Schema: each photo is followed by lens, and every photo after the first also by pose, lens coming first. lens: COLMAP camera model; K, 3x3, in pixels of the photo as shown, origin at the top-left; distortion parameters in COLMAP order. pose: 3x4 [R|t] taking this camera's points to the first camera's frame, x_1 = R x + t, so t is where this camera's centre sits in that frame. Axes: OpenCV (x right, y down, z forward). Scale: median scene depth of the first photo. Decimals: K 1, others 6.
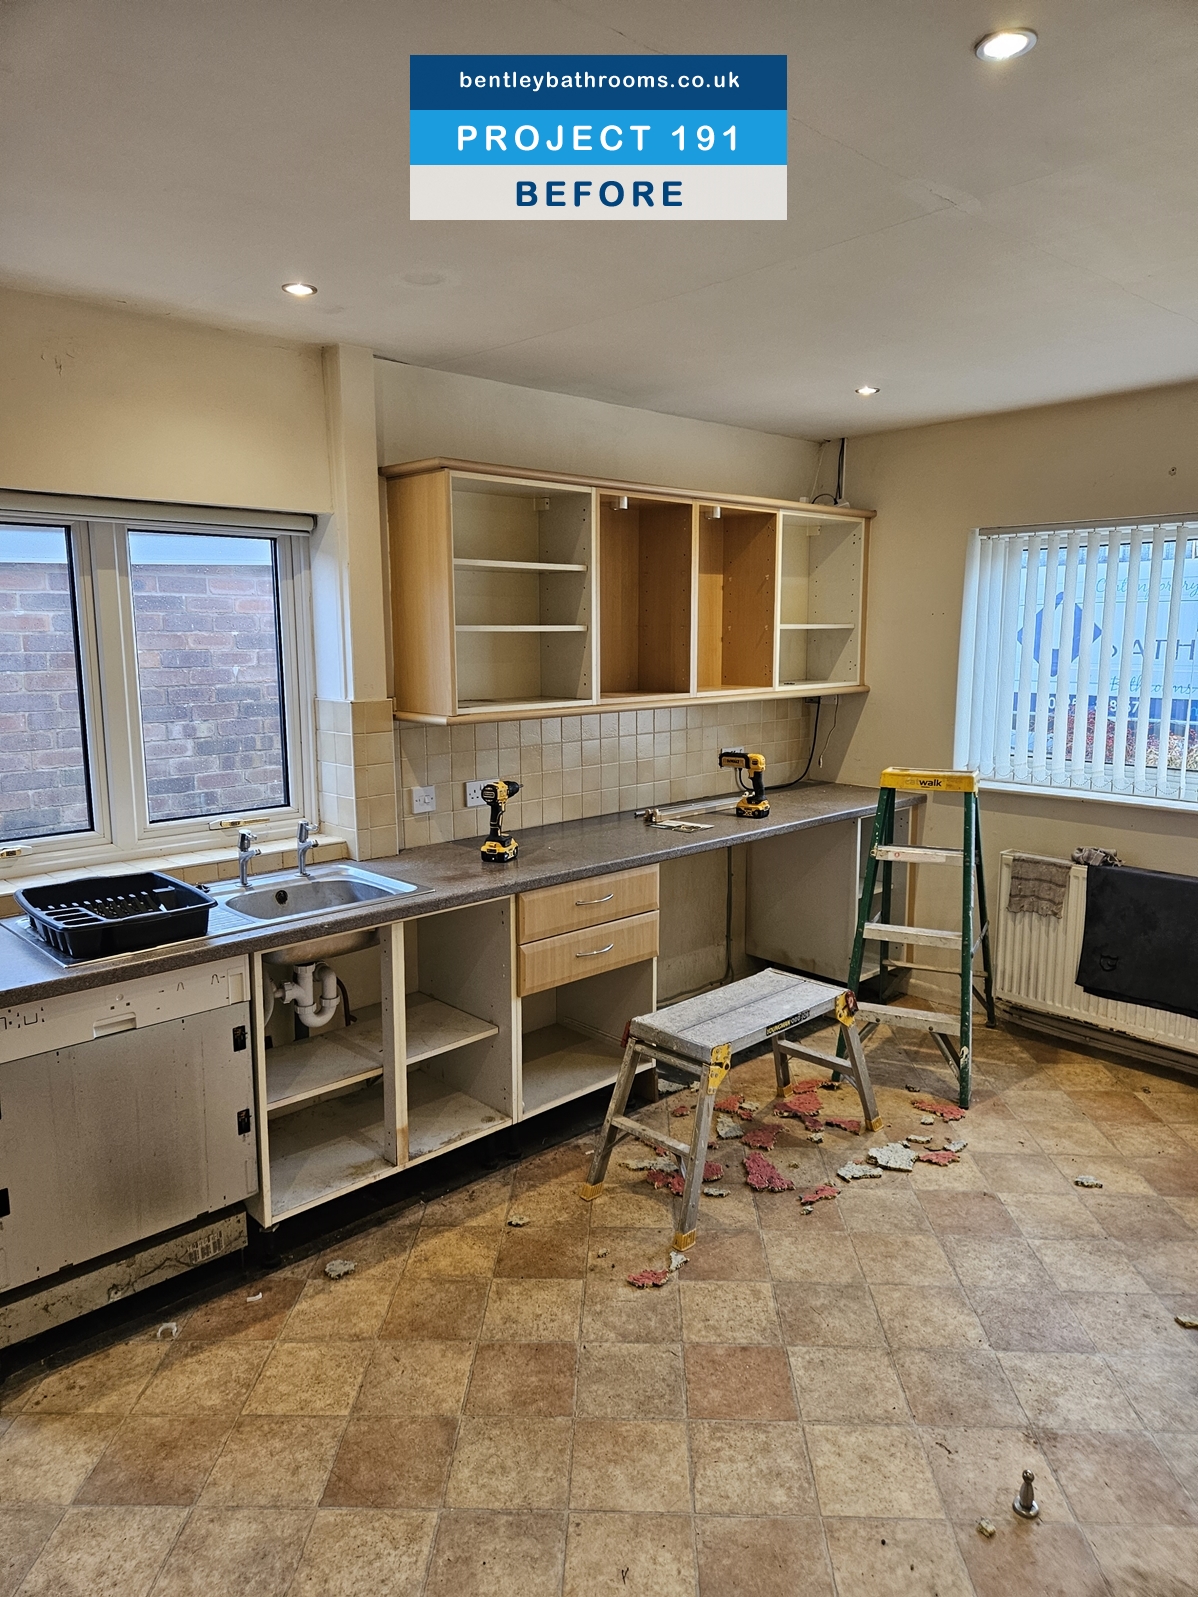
lens RADIAL K [[1067.1, 0, 602.0], [0, 1067.1, 799.5], [0, 0, 1]] dist [0.059204, -0.047608]
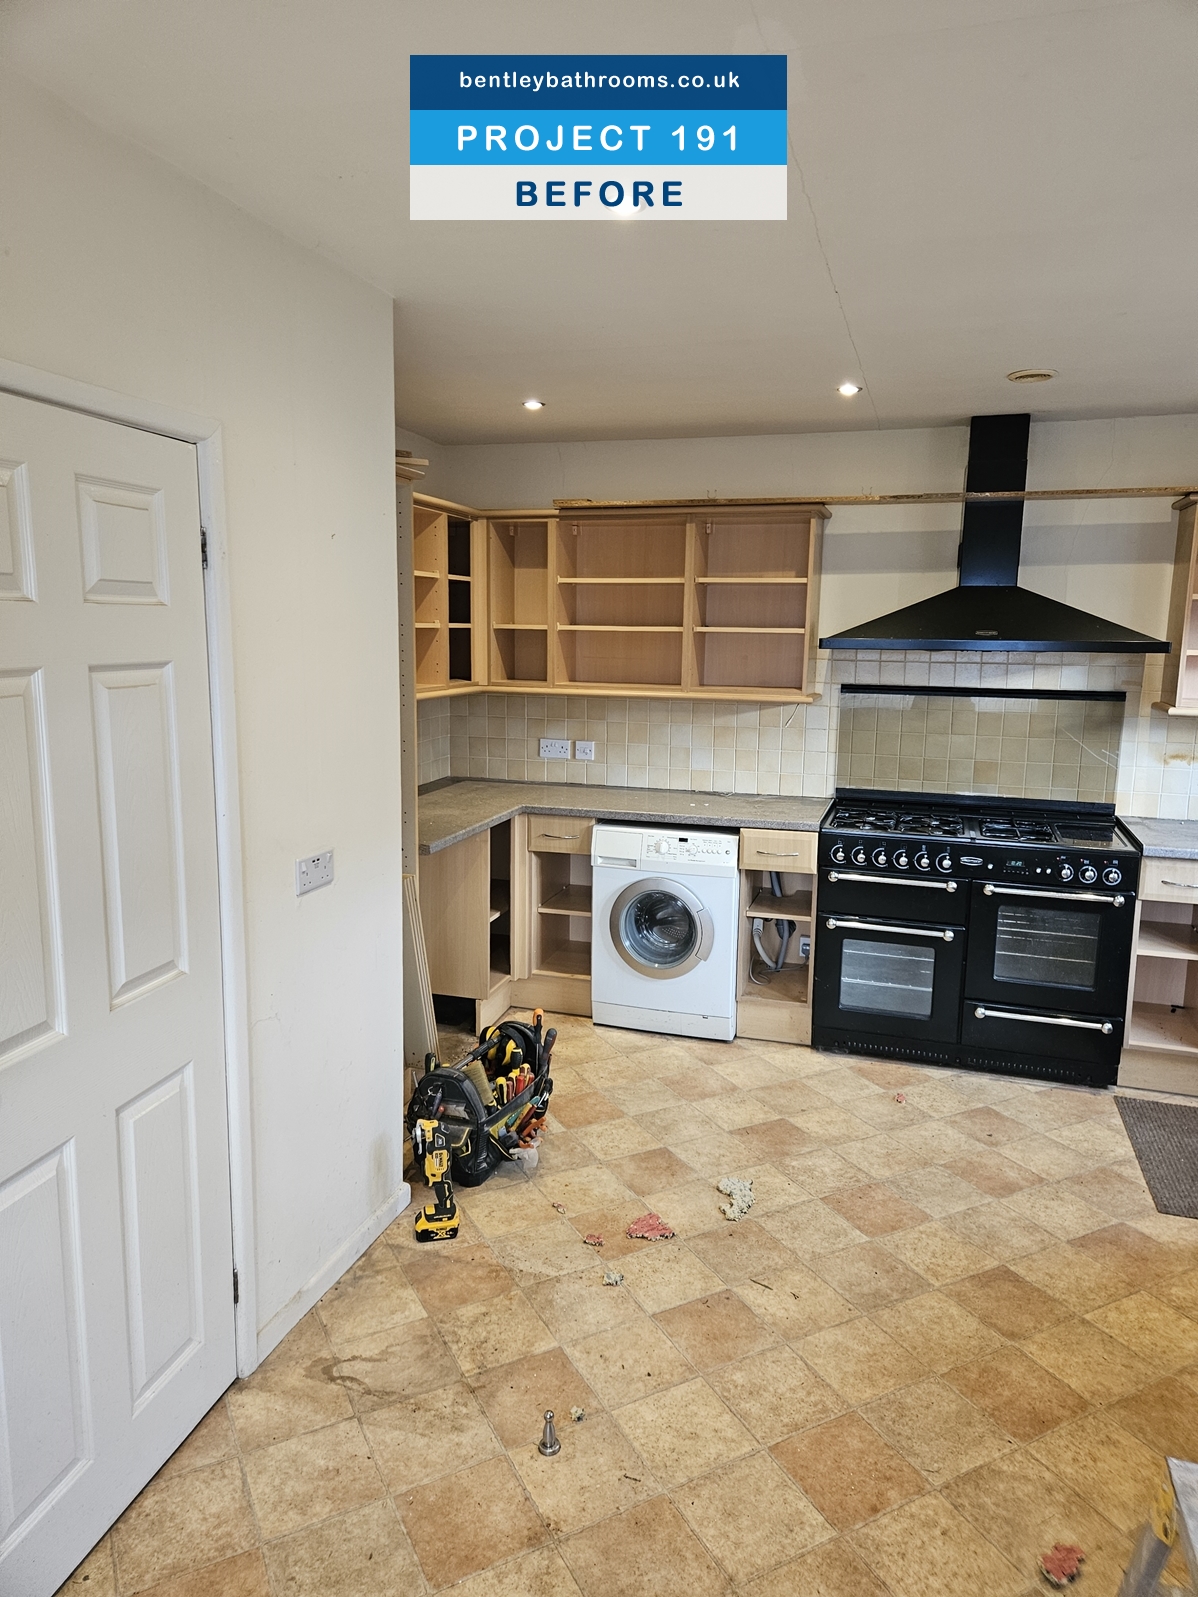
lens RADIAL K [[1067.1, 0, 614.6], [0, 1067.1, 794.5], [0, 0, 1]] dist [0.059204, -0.047608]
pose [[-0.867726, 0.072032, -0.491795, 0.533850], [-0.089479, 0.950640, 0.297116, -0.192253], [0.488922, 0.301820, -0.818450, 1.121740]]
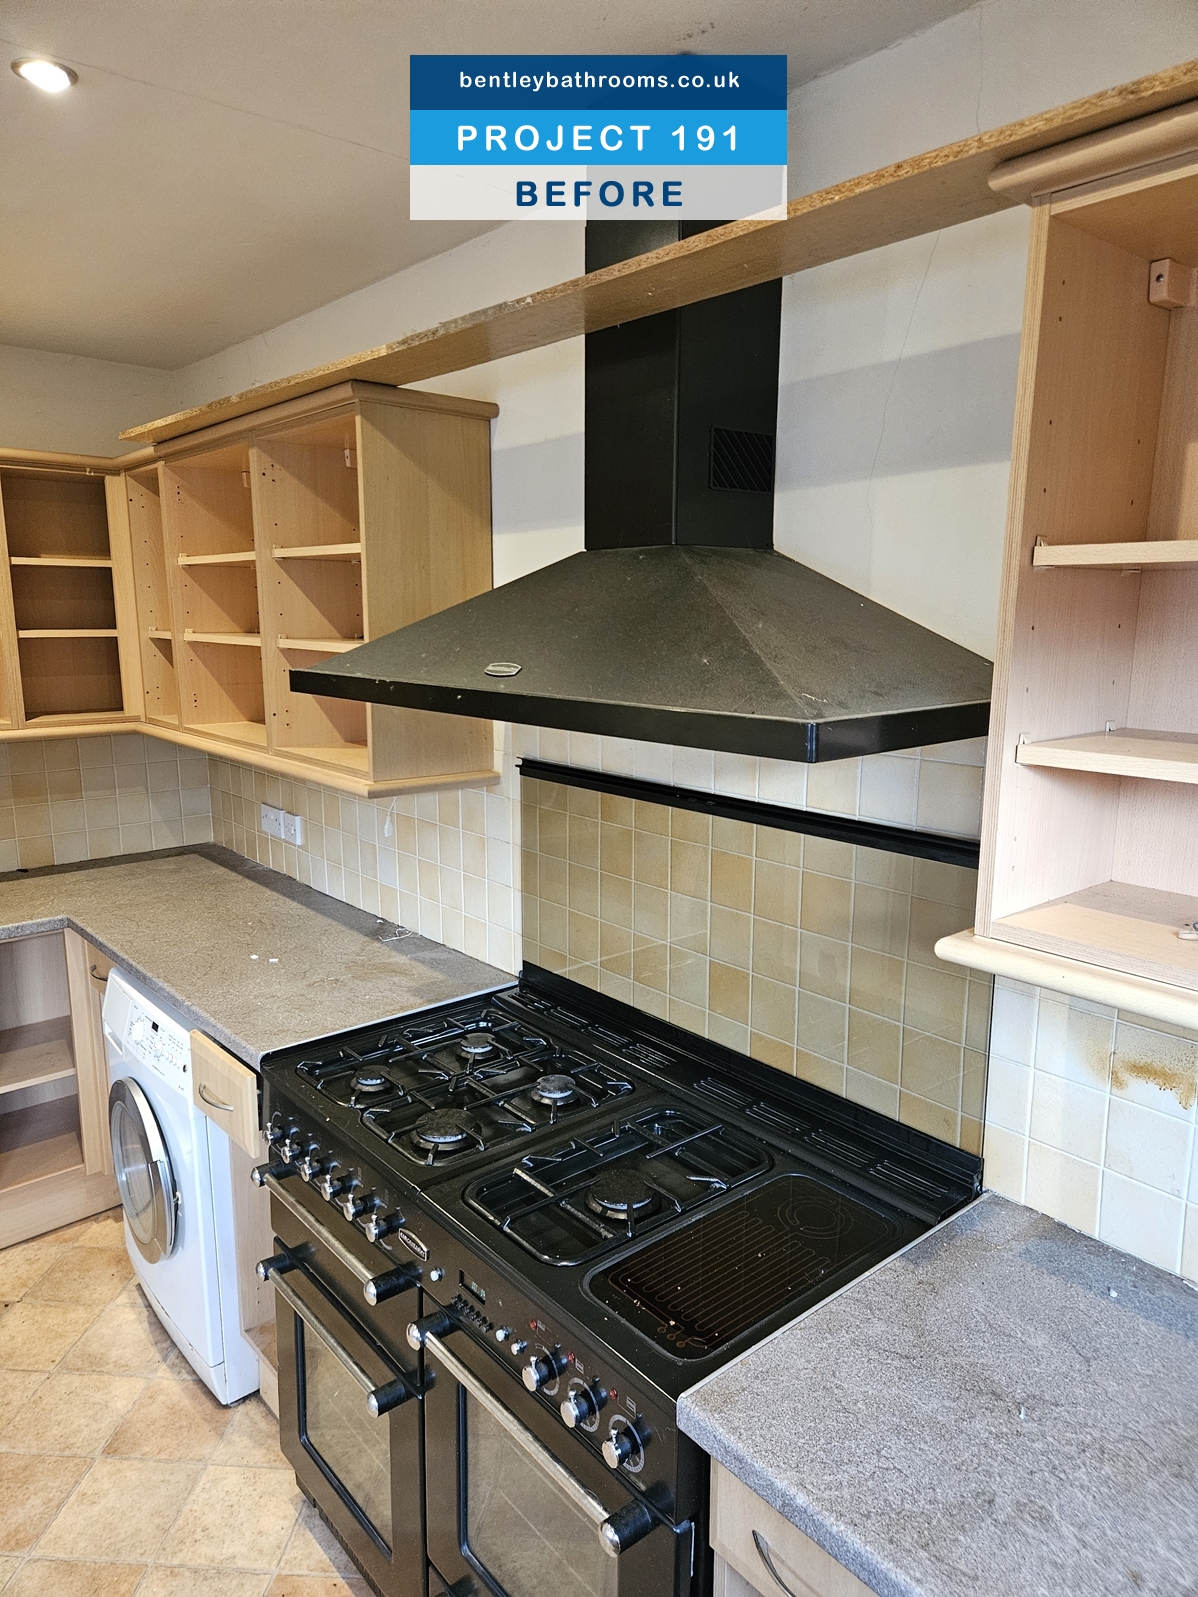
lens RADIAL K [[1067.1, 0, 614.8], [0, 1067.1, 806.0], [0, 0, 1]] dist [0.059204, -0.047608]
pose [[-0.998553, -0.007703, 0.053213, -0.558989], [0.010791, 0.940837, 0.338687, -0.141078], [-0.052674, 0.338771, -0.939393, 0.717196]]
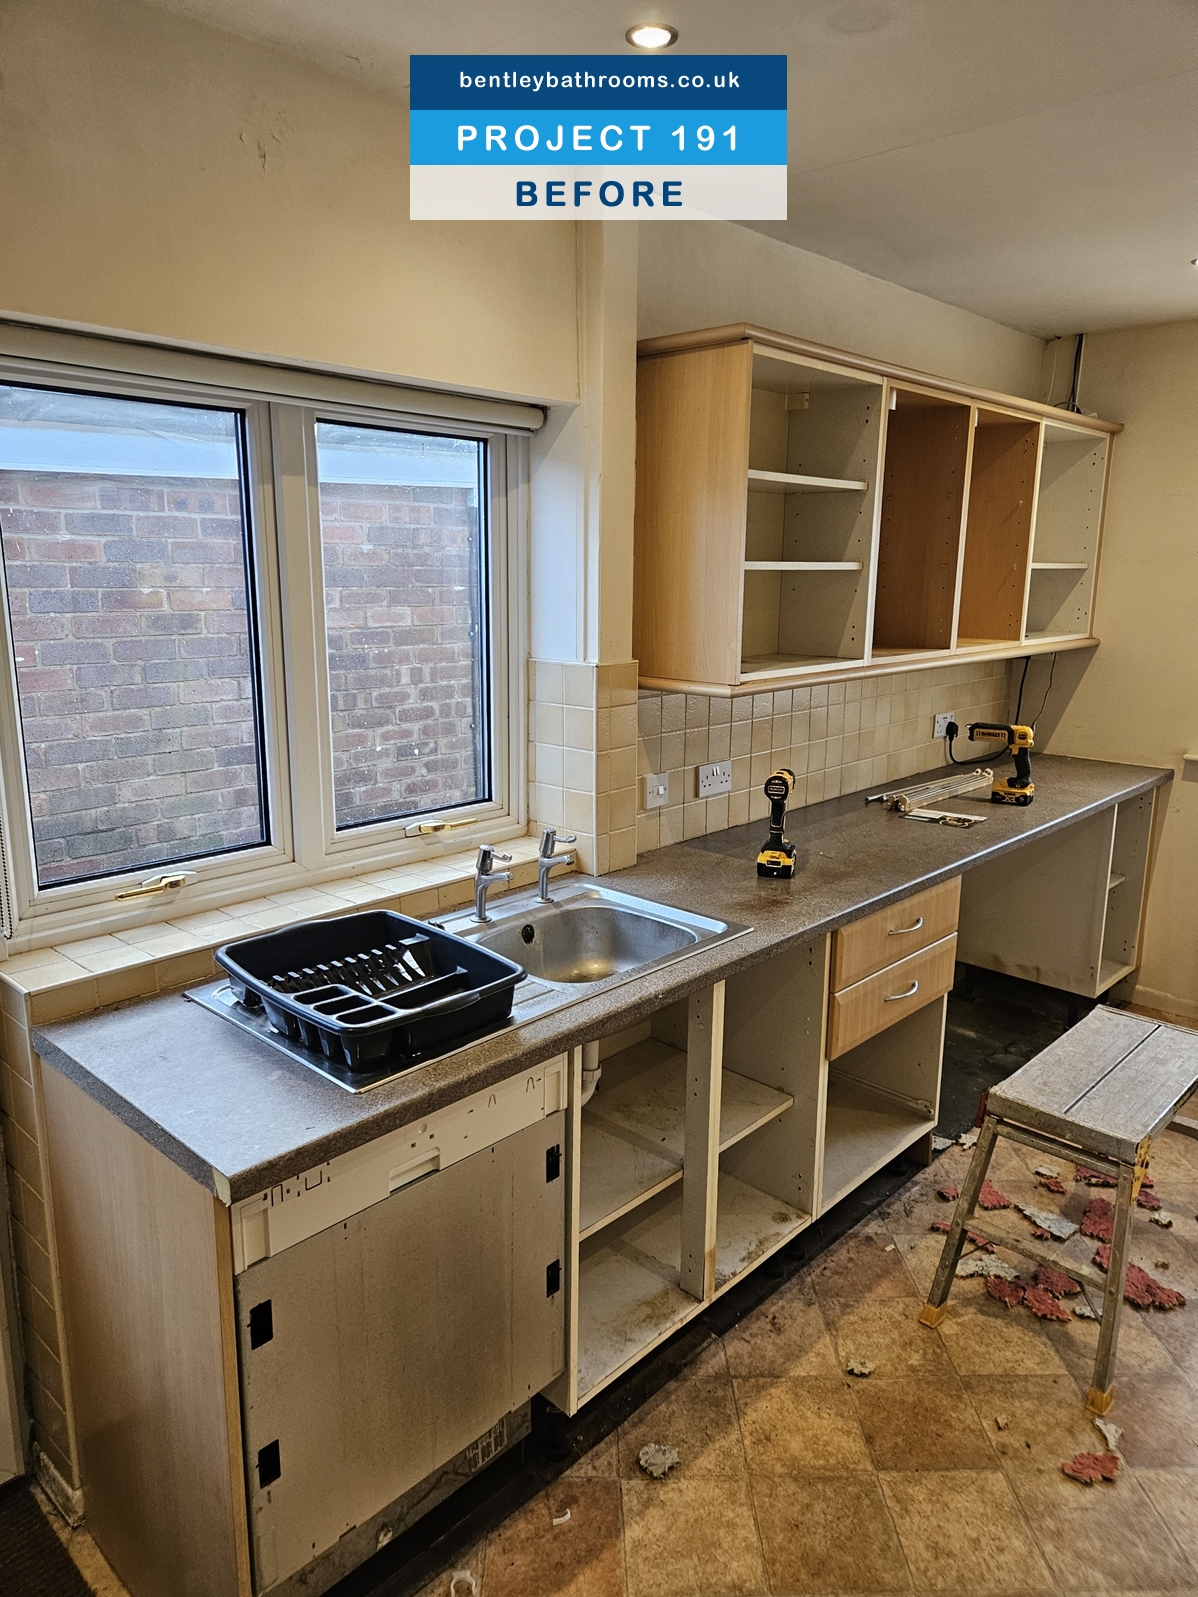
lens RADIAL K [[1067.1, 0, 591.0], [0, 1067.1, 794.8], [0, 0, 1]] dist [0.059204, -0.047608]
pose [[0.998301, -0.000403, 0.058274, -0.293446], [-0.002650, 0.998627, 0.052310, -0.041540], [-0.058215, -0.052375, 0.996929, 0.270623]]
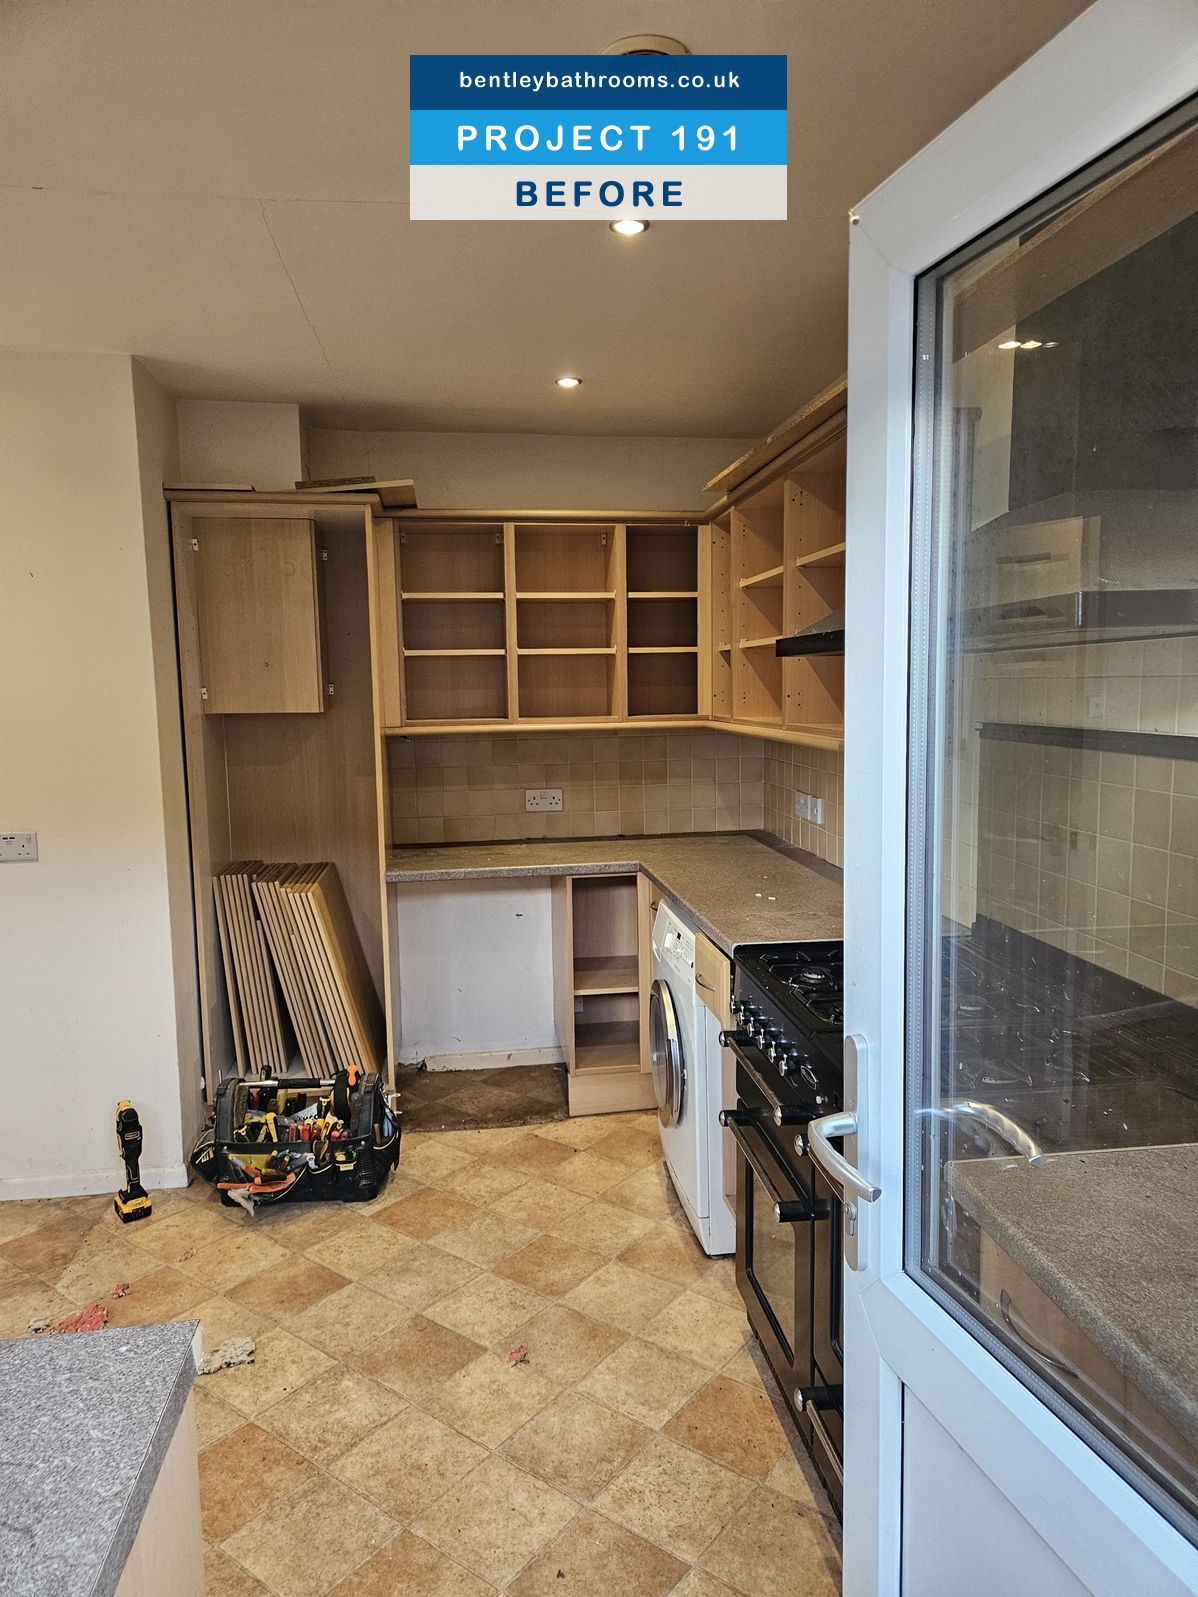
lens RADIAL K [[1067.1, 0, 613.3], [0, 1067.1, 805.9], [0, 0, 1]] dist [0.059204, -0.047608]
pose [[-0.812411, -0.047566, 0.581141, -0.698237], [0.113929, 0.964507, 0.238213, -0.089186], [-0.571846, 0.259736, -0.778158, 0.820697]]
